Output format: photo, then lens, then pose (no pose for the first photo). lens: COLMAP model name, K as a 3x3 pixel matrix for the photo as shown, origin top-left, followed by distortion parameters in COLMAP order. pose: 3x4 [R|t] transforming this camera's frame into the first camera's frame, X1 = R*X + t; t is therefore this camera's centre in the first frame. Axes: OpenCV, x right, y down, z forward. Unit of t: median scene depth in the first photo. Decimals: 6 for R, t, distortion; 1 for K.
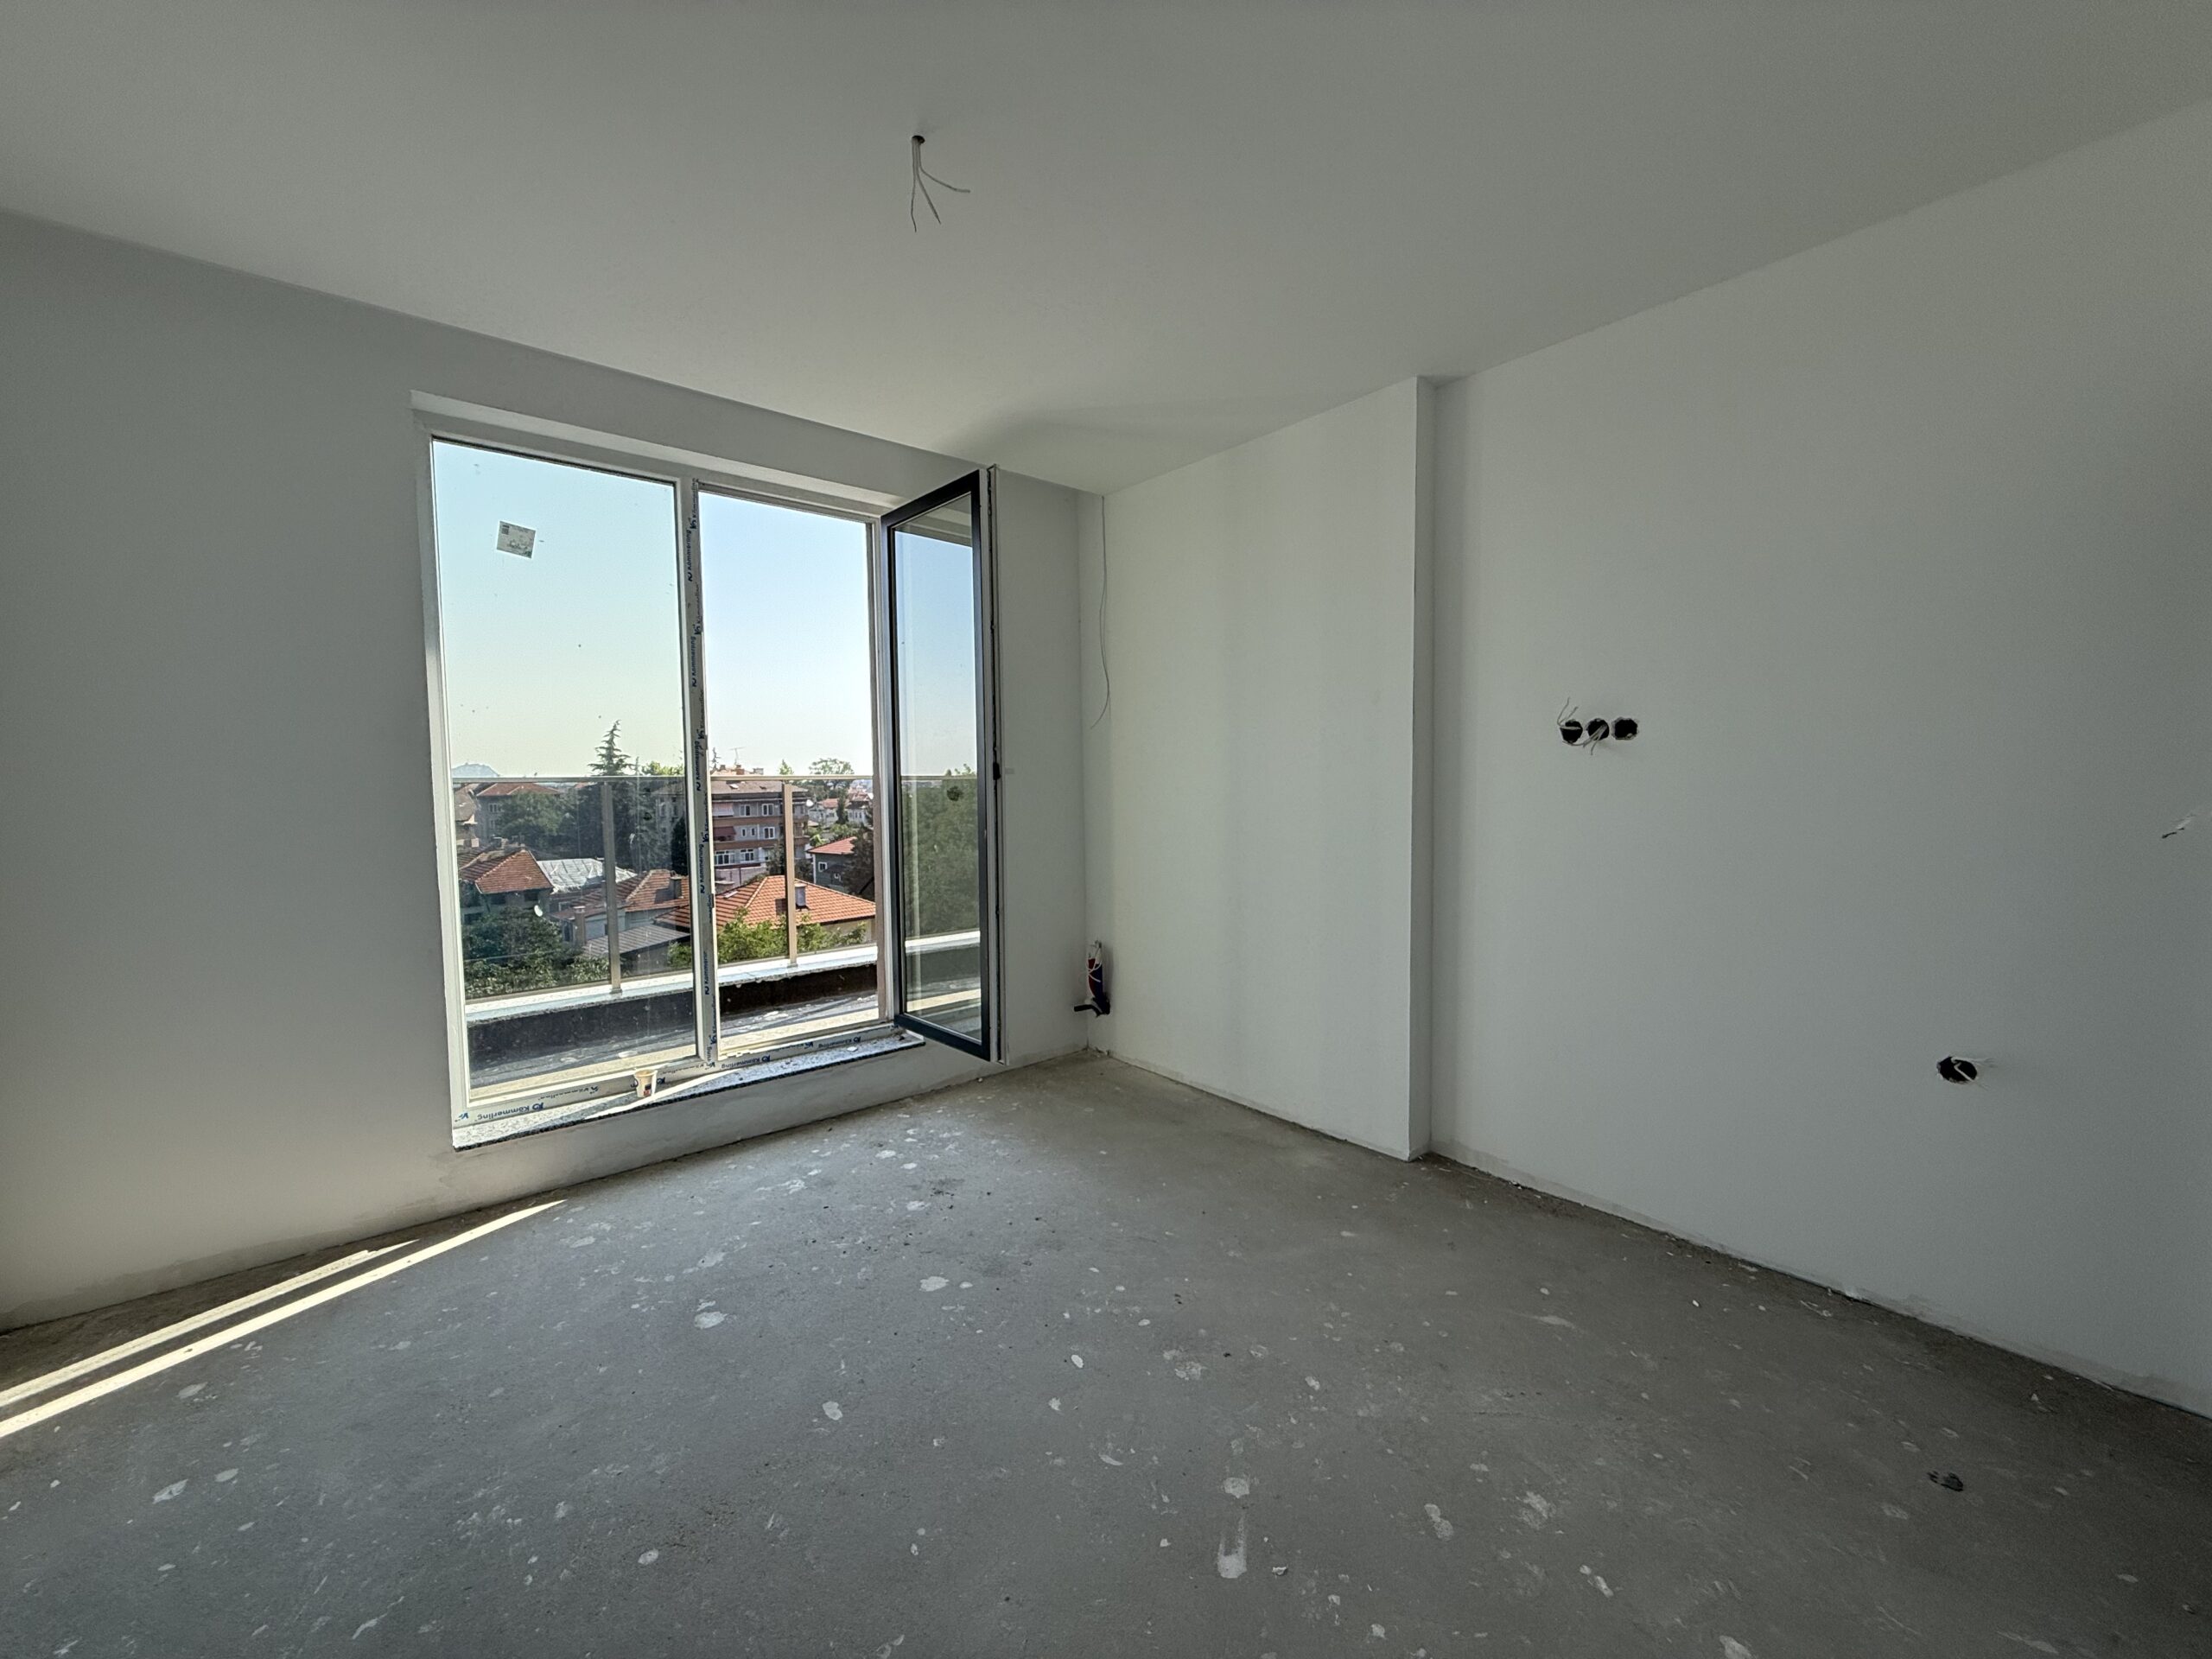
lens RADIAL K [[888.3, 0, 1097.0], [0, 888.3, 832.5], [0, 0, 1]] dist [-0.002768, 0.000228]
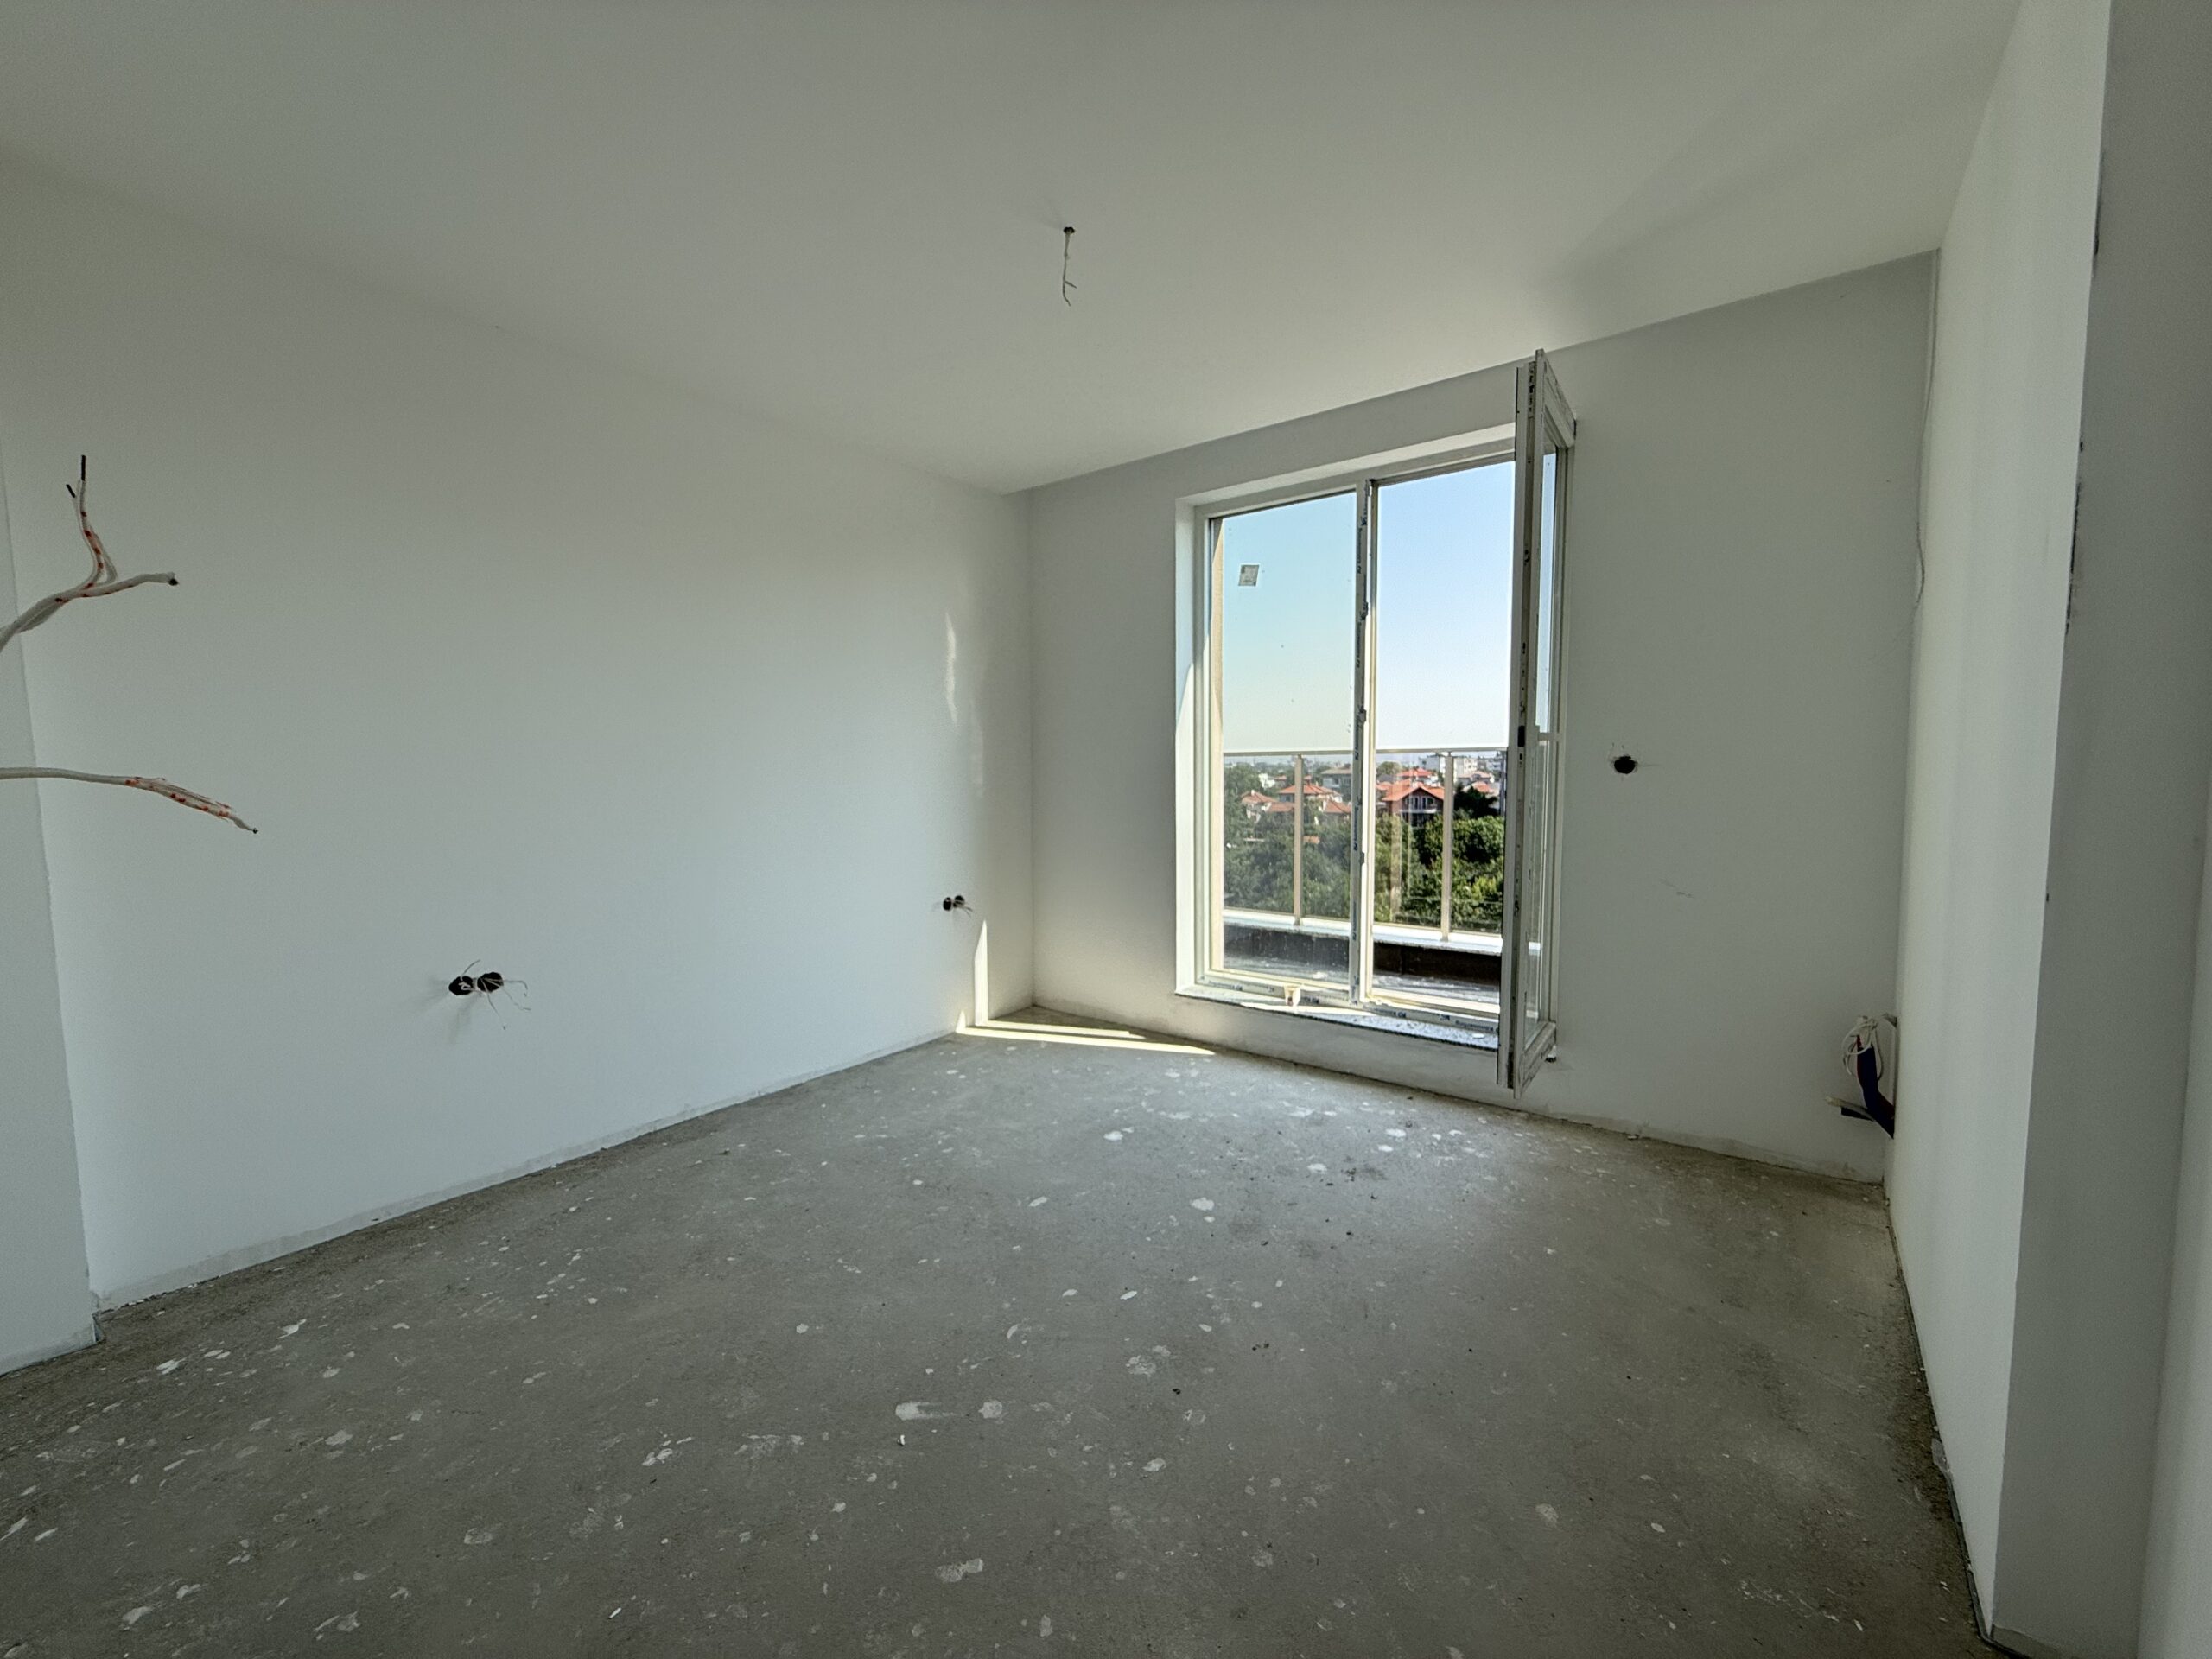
lens RADIAL K [[888.3, 0, 1099.2], [0, 888.3, 834.0], [0, 0, 1]] dist [-0.002768, 0.000228]
pose [[0.204149, 0.084165, -0.975315, 0.644845], [-0.050165, 0.995888, 0.075440, -0.023454], [0.977654, 0.033526, 0.207531, 0.484730]]
